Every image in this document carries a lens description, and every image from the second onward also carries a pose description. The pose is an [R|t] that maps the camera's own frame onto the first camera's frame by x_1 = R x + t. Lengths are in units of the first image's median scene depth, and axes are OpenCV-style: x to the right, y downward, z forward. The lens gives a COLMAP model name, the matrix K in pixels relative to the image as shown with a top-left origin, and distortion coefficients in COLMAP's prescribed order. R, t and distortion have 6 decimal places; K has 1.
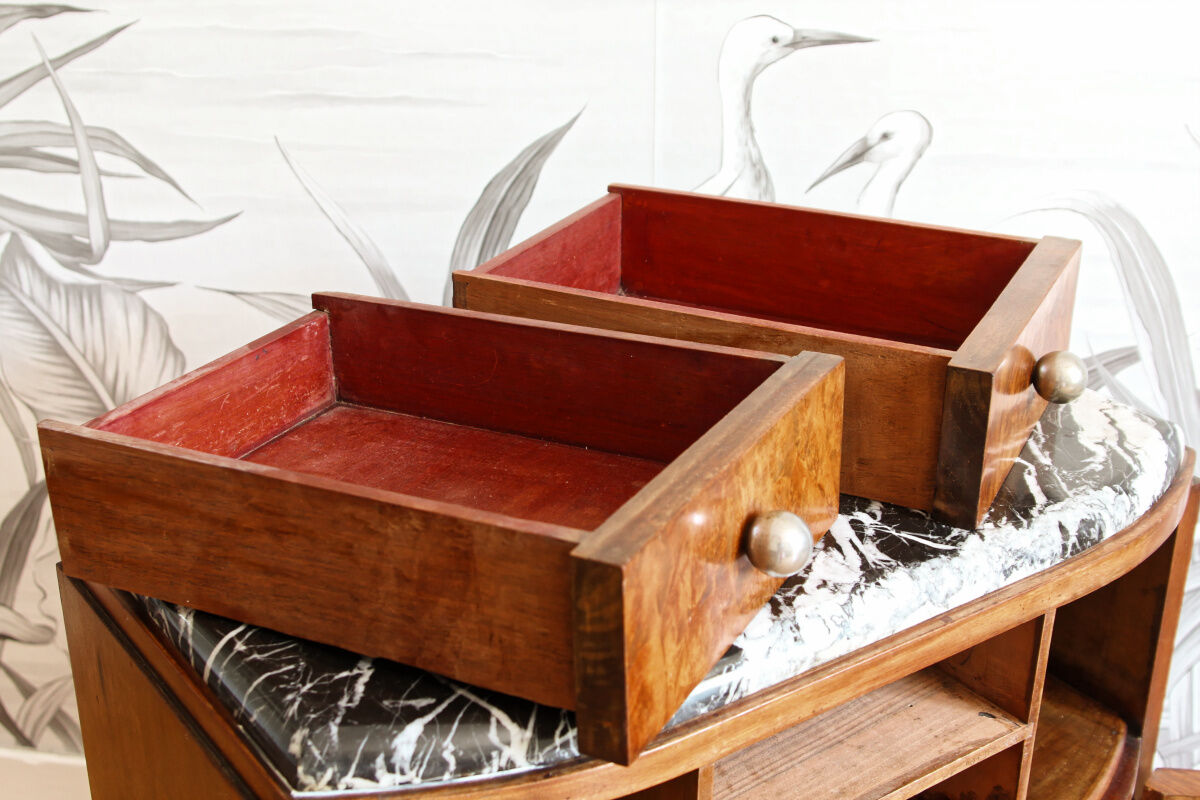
lens RADIAL K [[1544.4, 0, 608.2], [0, 1544.4, 413.6], [0, 0, 1]] dist [0.017511, 0.000000]
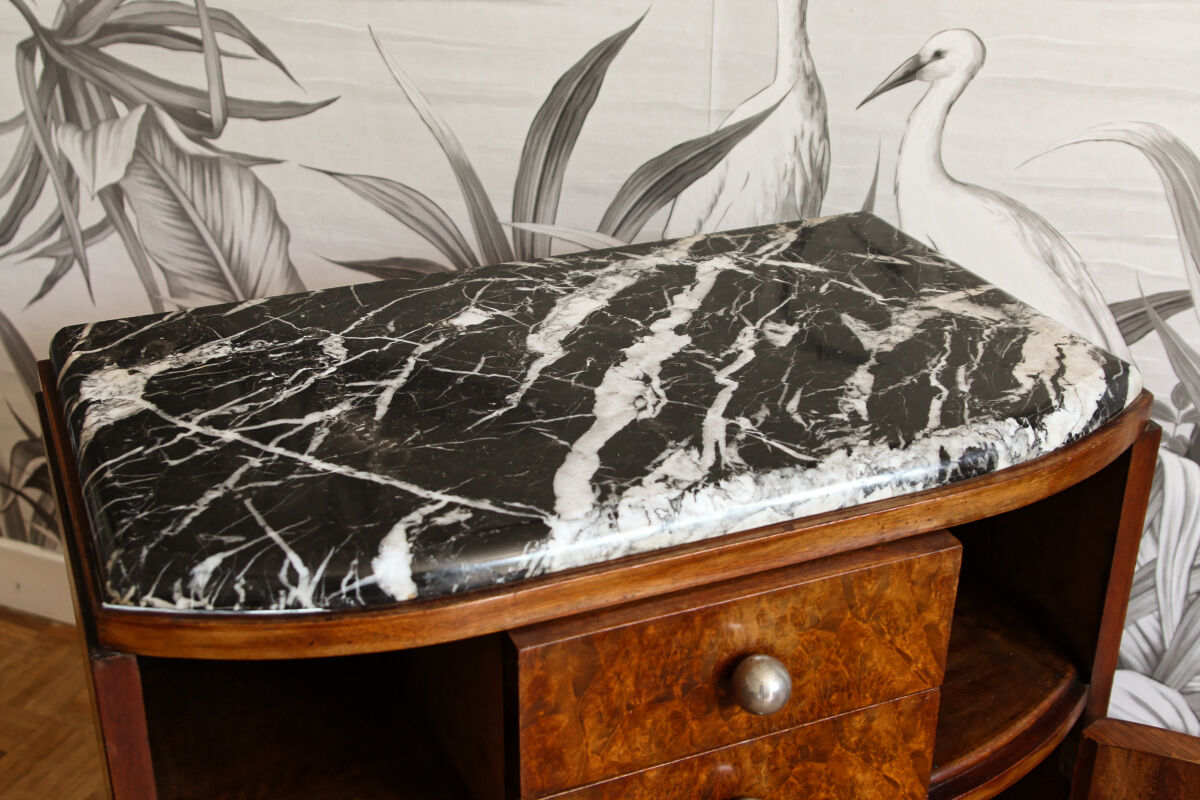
lens RADIAL K [[1544.4, 0, 611.6], [0, 1544.4, 395.8], [0, 0, 1]] dist [0.017511, 0.000000]
pose [[0.976049, 0.095612, -0.195414, 0.190805], [-0.087488, 0.994920, 0.049809, 0.004691], [0.199183, -0.031520, 0.979455, -0.006506]]
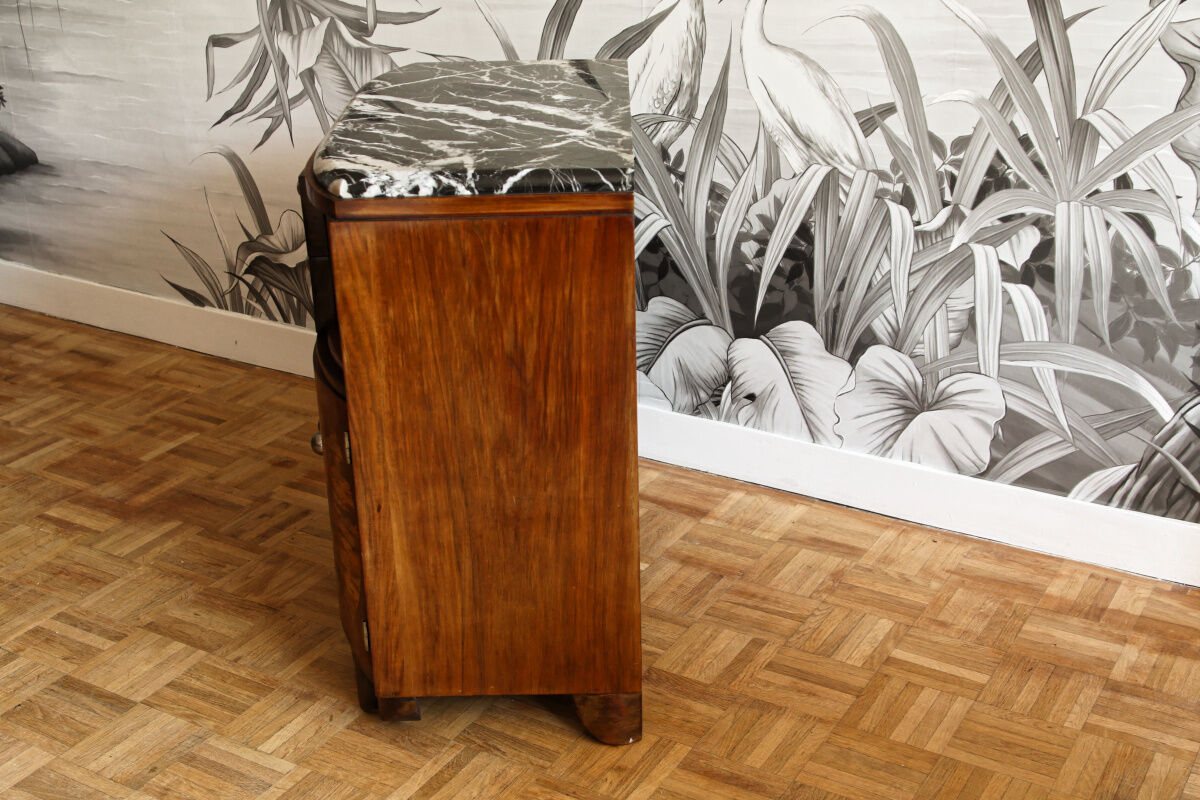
lens RADIAL K [[1544.4, 0, 606.7], [0, 1544.4, 413.0], [0, 0, 1]] dist [0.017511, 0.000000]
pose [[0.941063, 0.127655, -0.313218, 0.632792], [-0.124773, 0.991752, 0.029320, 0.289064], [0.314377, 0.011489, 0.949229, -0.712093]]
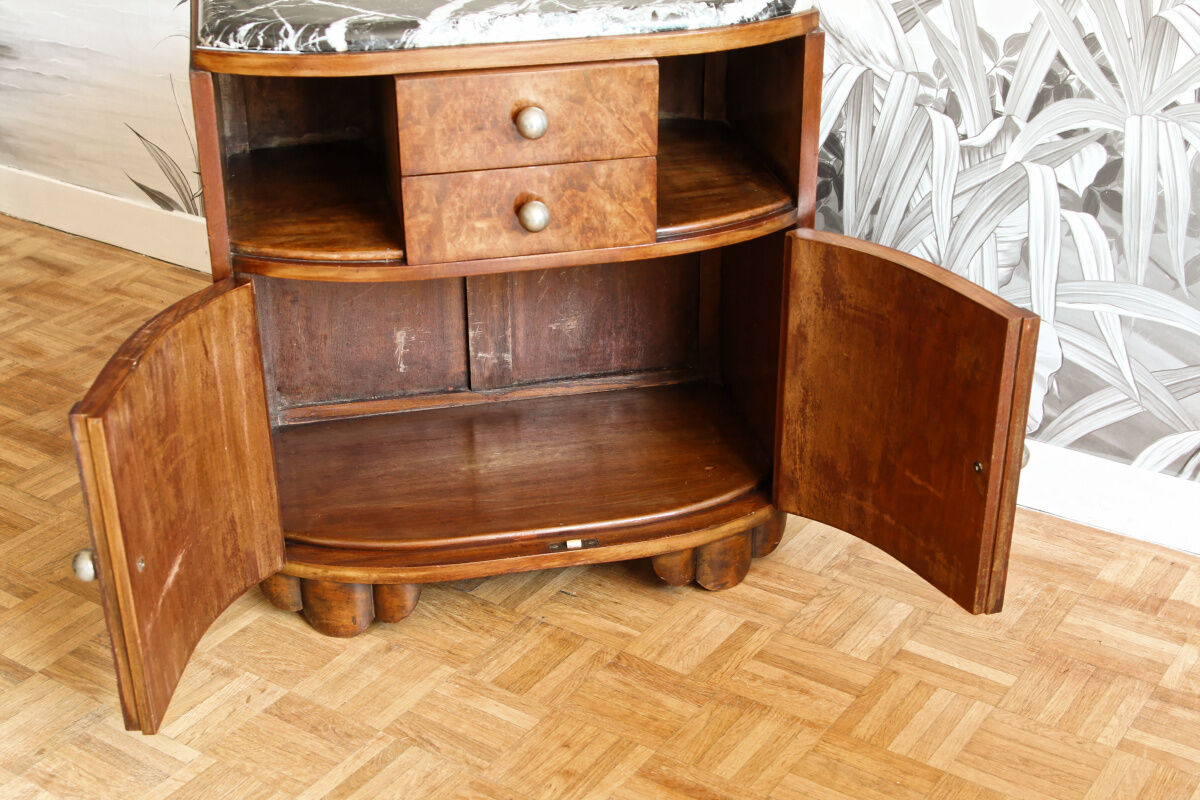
lens RADIAL K [[1693.4, 0, 615.1], [0, 1693.4, 417.5], [0, 0, 1]] dist [0.005692, 0.000000]
pose [[0.917867, 0.171954, -0.357703, 0.707831], [-0.147323, 0.984493, 0.095233, 0.241947], [0.368532, -0.034713, 0.928967, -0.575092]]
